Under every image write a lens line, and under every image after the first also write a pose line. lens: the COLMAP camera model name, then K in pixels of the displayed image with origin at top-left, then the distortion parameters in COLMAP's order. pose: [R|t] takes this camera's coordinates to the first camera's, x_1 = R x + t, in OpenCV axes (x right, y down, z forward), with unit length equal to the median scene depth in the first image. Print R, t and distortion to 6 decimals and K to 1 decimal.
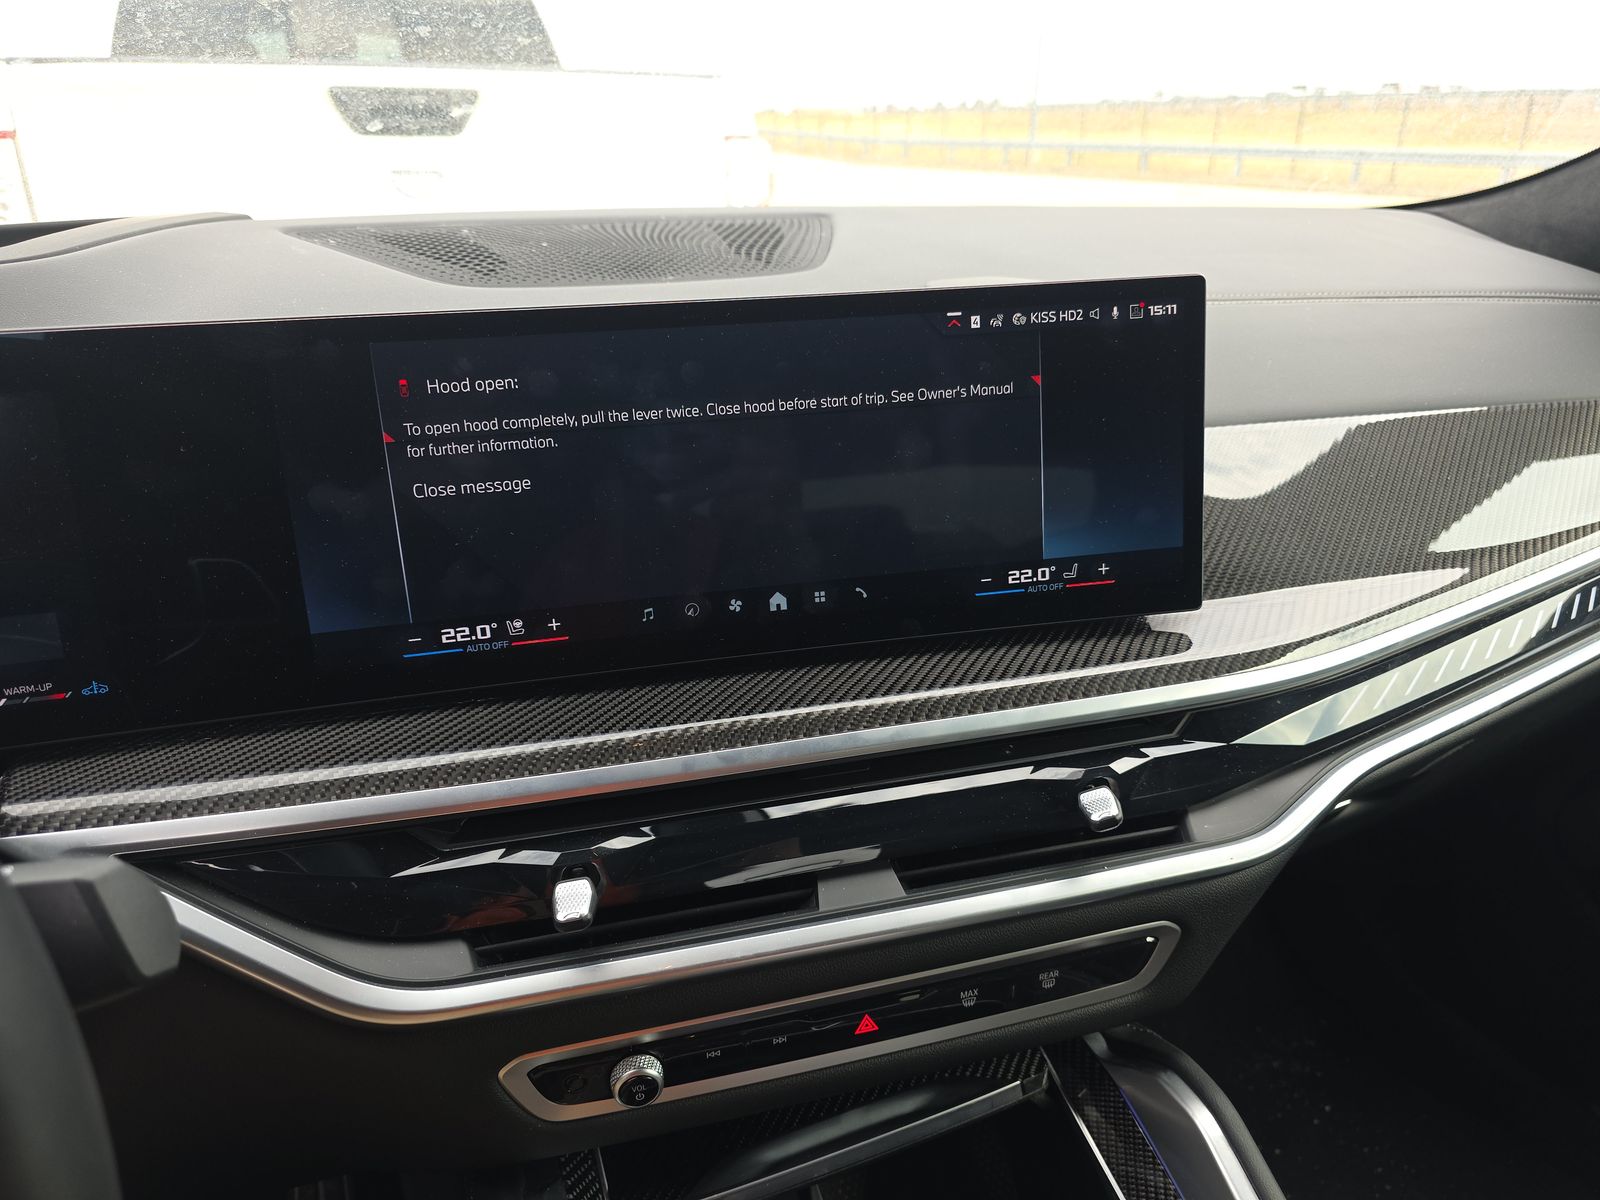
lens RADIAL K [[1067.8, 0, 802.8], [0, 1067.8, 613.0], [0, 0, 1]] dist [-0.029125, -0.011641]
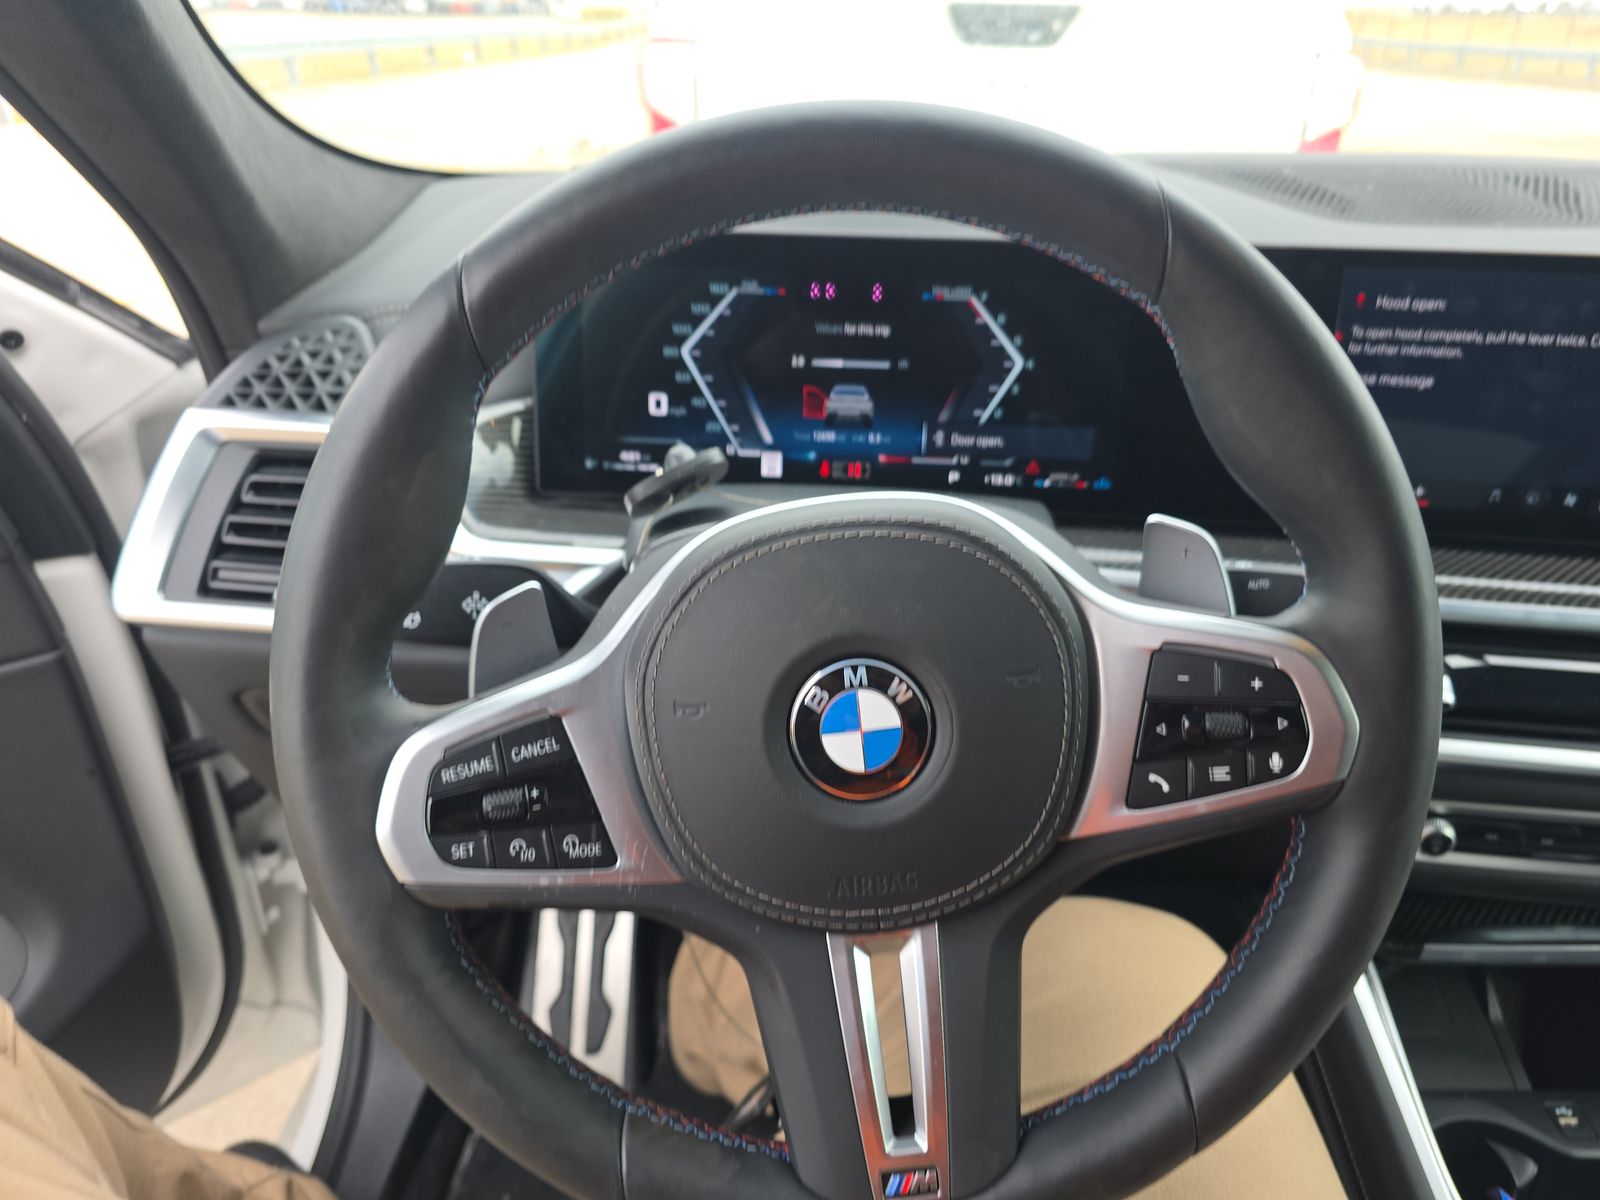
lens RADIAL K [[1067.8, 0, 784.4], [0, 1067.8, 599.3], [0, 0, 1]] dist [-0.029125, -0.011641]
pose [[0.914430, 0.182201, -0.361416, -0.407621], [-0.156578, 0.982668, 0.099230, 0.120427], [0.373232, -0.034149, 0.927109, -0.448210]]
